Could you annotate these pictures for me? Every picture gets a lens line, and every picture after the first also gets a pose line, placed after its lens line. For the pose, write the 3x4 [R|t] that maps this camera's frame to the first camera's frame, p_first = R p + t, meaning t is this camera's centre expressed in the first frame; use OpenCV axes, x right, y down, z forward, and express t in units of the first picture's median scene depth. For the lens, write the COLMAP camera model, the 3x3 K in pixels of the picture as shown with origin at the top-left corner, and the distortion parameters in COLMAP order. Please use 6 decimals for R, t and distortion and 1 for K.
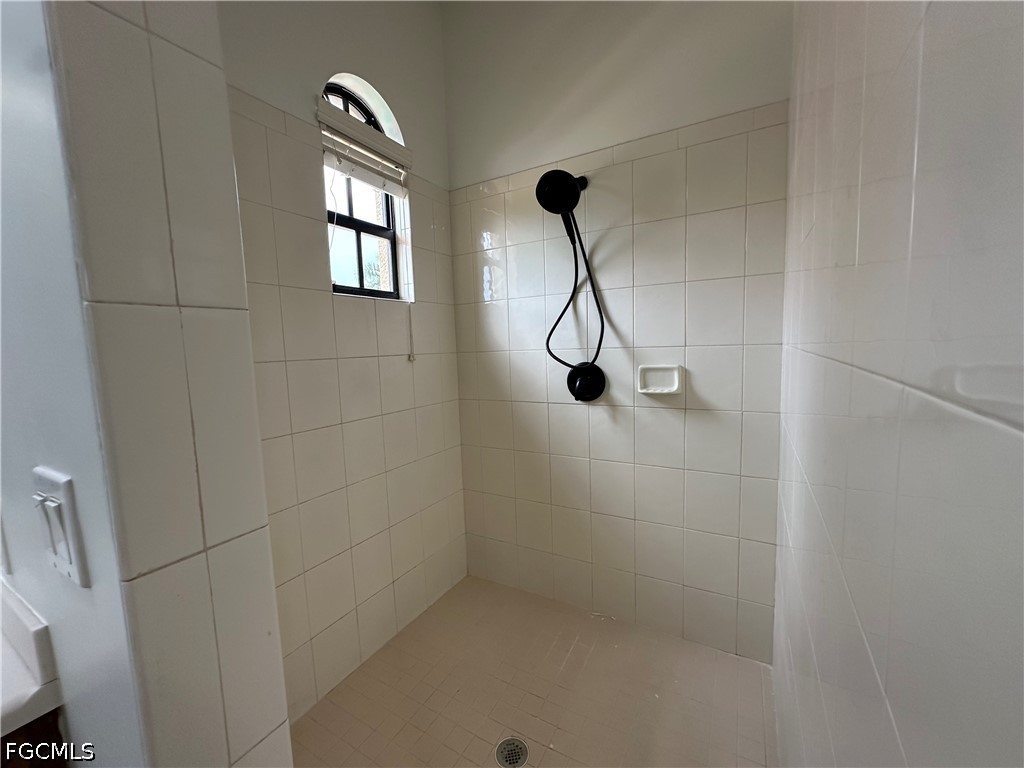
lens RADIAL K [[412.7, 0, 505.6], [0, 412.7, 385.3], [0, 0, 1]] dist [0.000575, -0.000005]
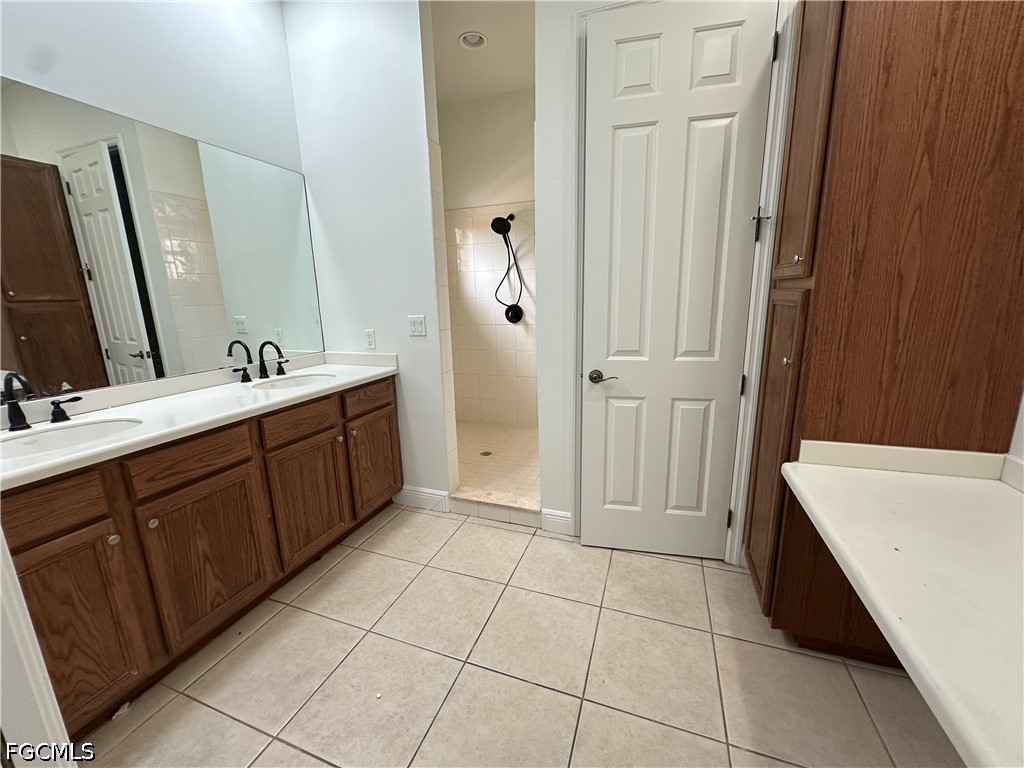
lens RADIAL K [[412.7, 0, 513.2], [0, 412.7, 387.5], [0, 0, 1]] dist [0.000575, -0.000005]
pose [[0.983950, -0.026006, 0.176540, -0.197742], [0.004806, 0.992827, 0.119465, 0.119352], [-0.178381, -0.116699, 0.977017, -1.142301]]
